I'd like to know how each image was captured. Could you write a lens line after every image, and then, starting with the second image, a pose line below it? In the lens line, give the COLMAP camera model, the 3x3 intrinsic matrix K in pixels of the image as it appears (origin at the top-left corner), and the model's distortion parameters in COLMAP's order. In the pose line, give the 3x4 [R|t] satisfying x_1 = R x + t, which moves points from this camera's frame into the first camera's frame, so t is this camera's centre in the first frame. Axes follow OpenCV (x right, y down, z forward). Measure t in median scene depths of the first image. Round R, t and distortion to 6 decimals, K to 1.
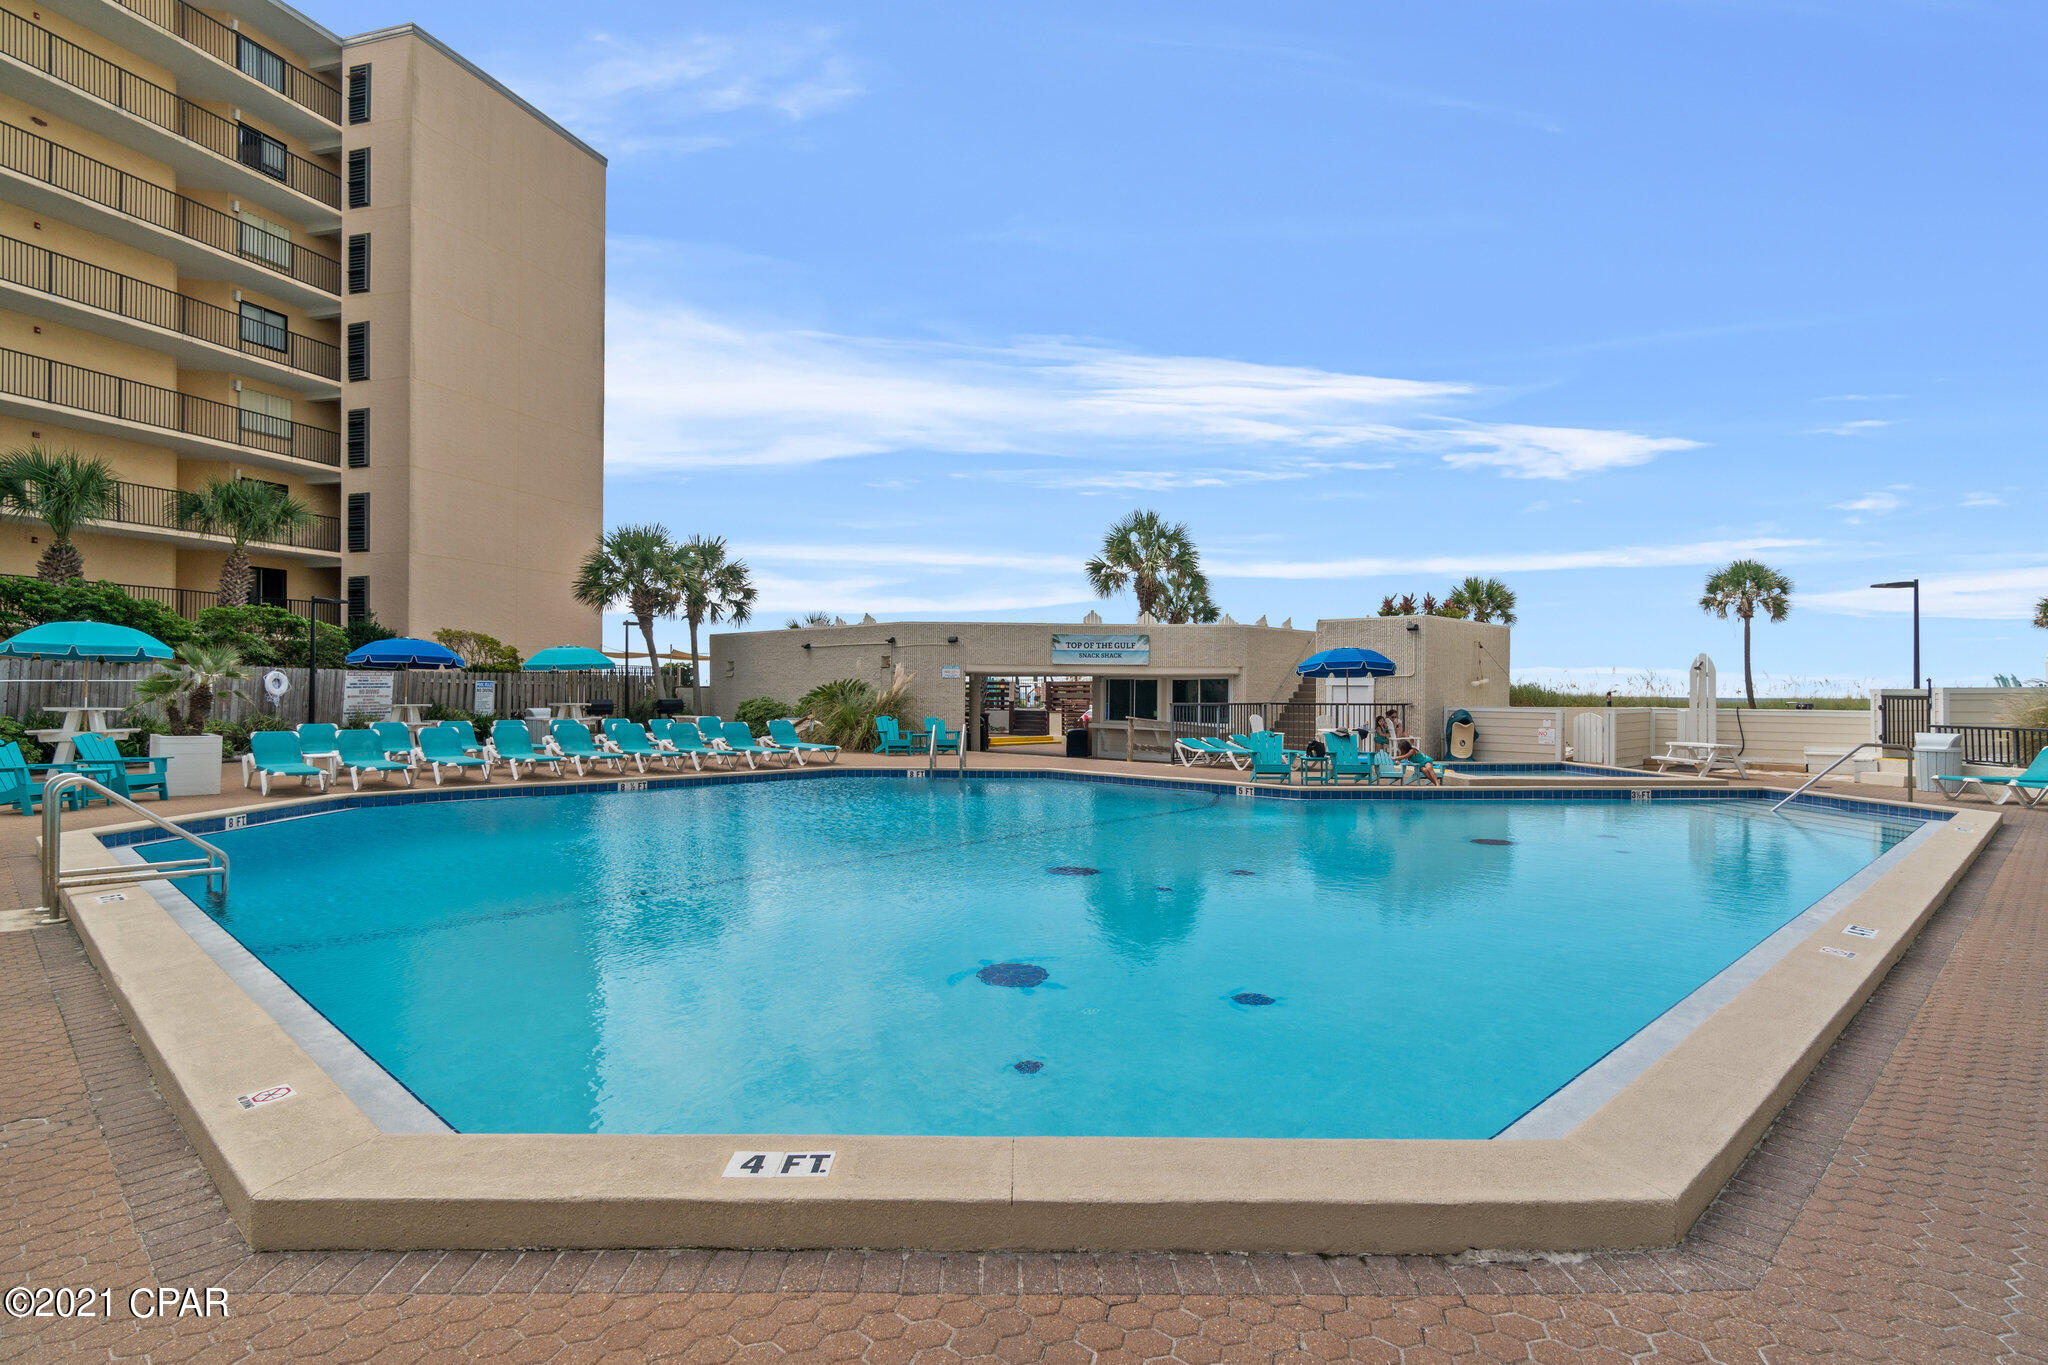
lens RADIAL K [[1061.3, 0, 1020.8], [0, 1061.3, 687.1], [0, 0, 1]] dist [-0.000487, 0.000931]
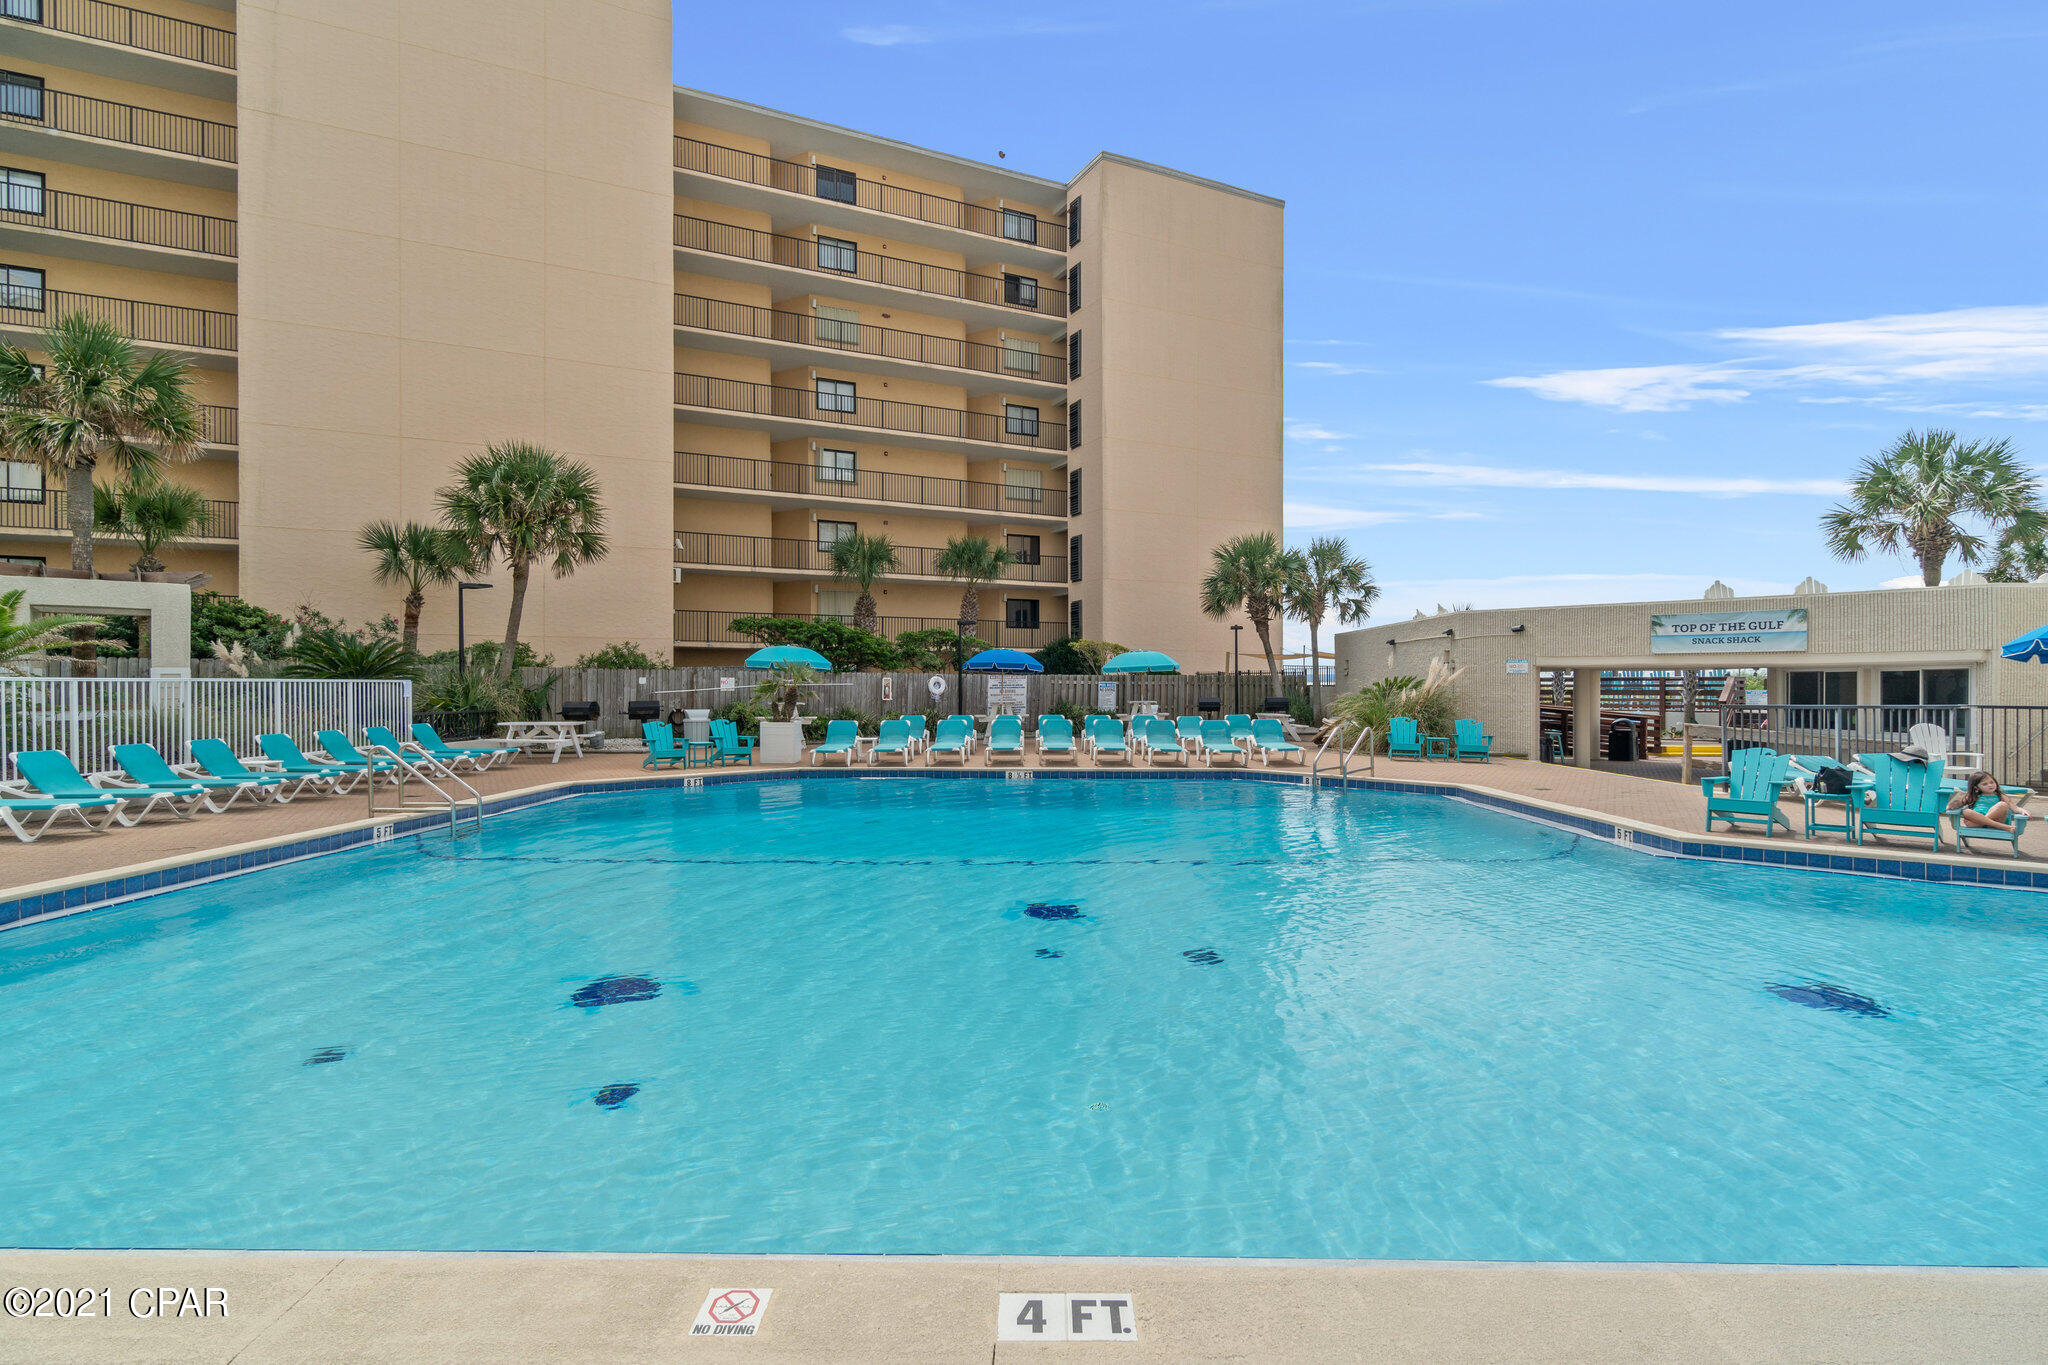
lens RADIAL K [[972.3, 0, 1026.0], [0, 972.3, 699.0], [0, 0, 1]] dist [0.001111, 0.000264]
pose [[0.697831, 0.004286, -0.716249, 0.177629], [0.007298, 0.999888, 0.013093, -0.000784], [0.716225, -0.014364, 0.697722, 0.132713]]
